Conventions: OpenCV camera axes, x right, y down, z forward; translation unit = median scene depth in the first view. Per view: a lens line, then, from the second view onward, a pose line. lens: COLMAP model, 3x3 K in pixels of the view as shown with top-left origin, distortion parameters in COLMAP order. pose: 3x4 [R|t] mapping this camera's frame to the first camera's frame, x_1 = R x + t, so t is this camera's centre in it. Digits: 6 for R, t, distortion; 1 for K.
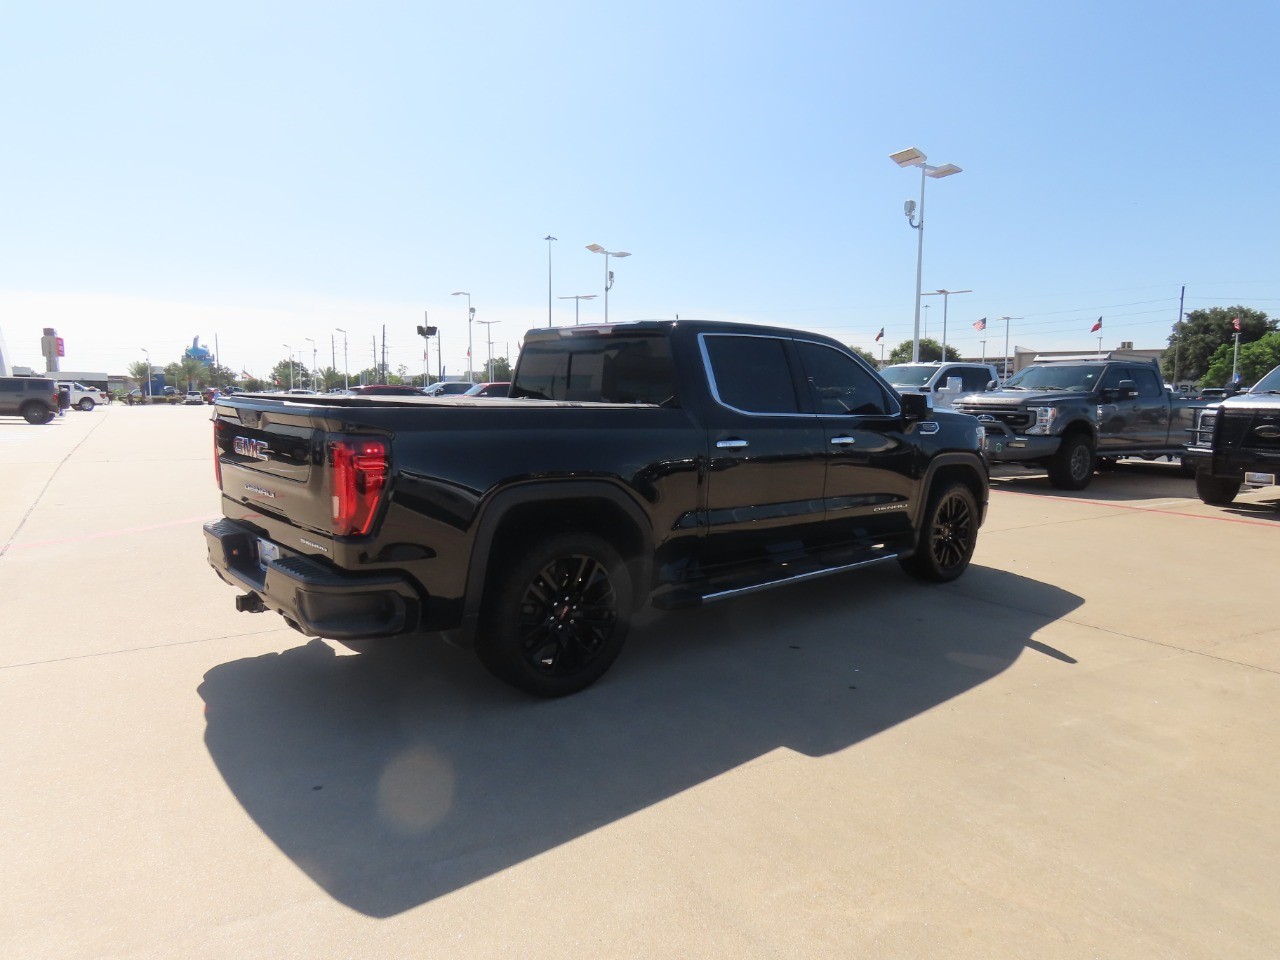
lens RADIAL K [[808.9, 0, 648.3], [0, 808.9, 477.7], [0, 0, 1]] dist [-0.004522, -0.000856]
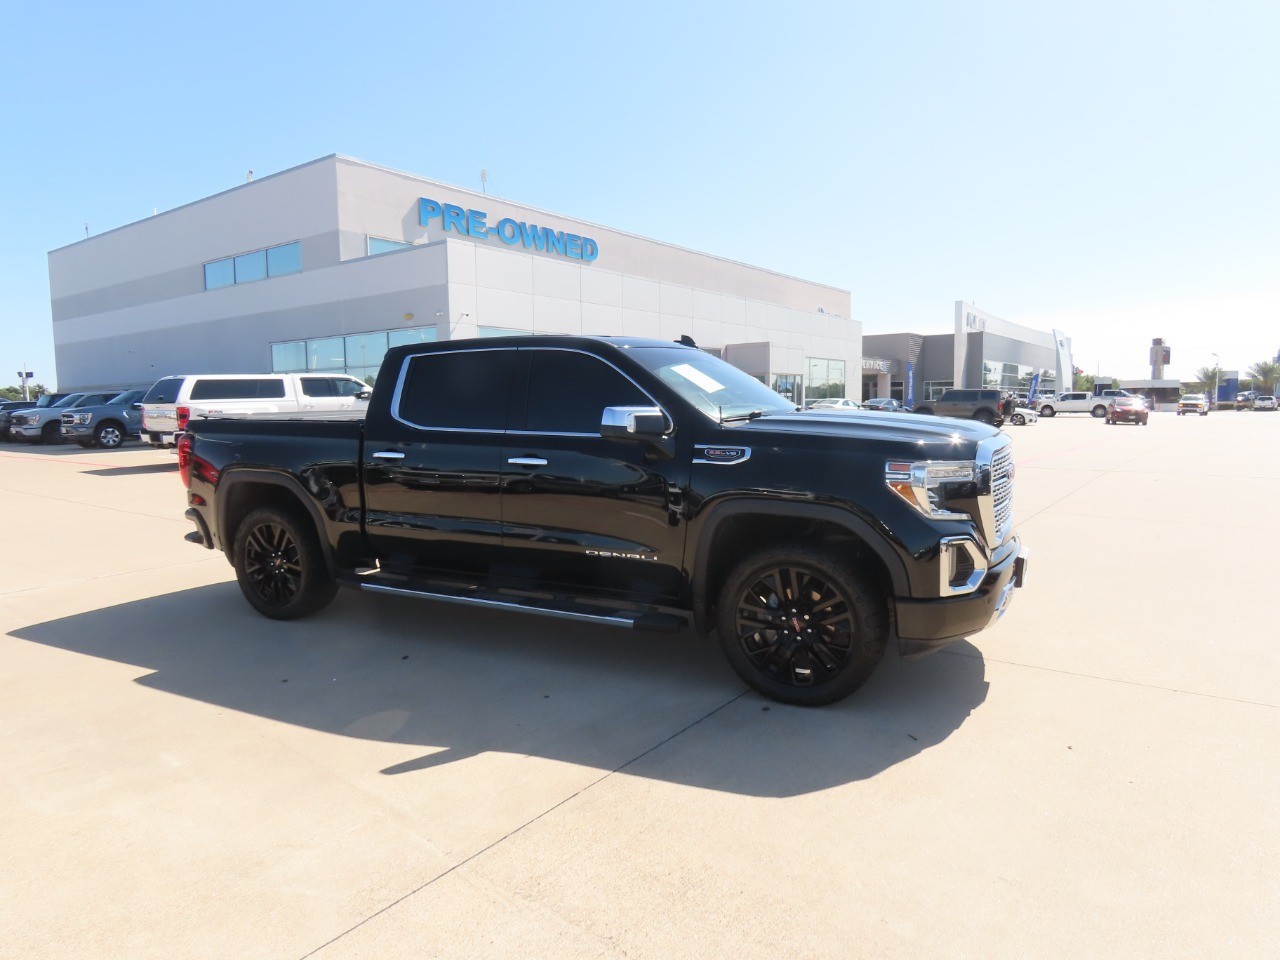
lens RADIAL K [[808.9, 0, 648.3], [0, 808.9, 477.7], [0, 0, 1]] dist [-0.004522, -0.000856]
pose [[0.360870, 0.074406, -0.929643, 0.738222], [-0.081377, 0.995523, 0.048090, -0.054348], [0.929059, 0.058298, 0.365309, 0.541731]]
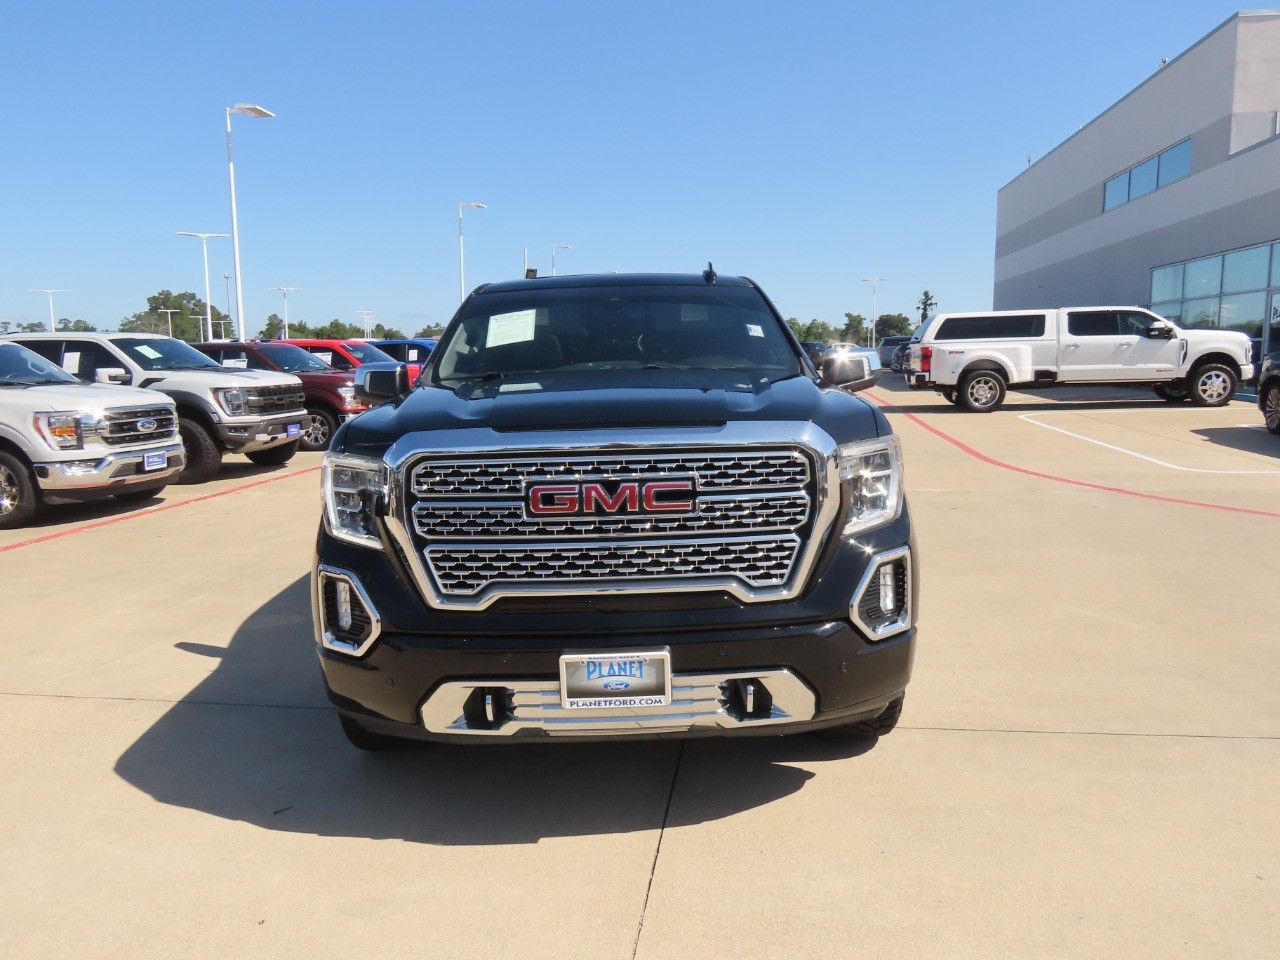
lens RADIAL K [[914.5, 0, 640.0], [0, 914.5, 480.0], [0, 0, 1]] dist [-0.023934, 0.001676]
pose [[-0.649238, 0.107650, -0.752929, 0.558139], [-0.070227, 0.977220, 0.200274, -0.127696], [0.757336, 0.182901, -0.626888, 1.193690]]
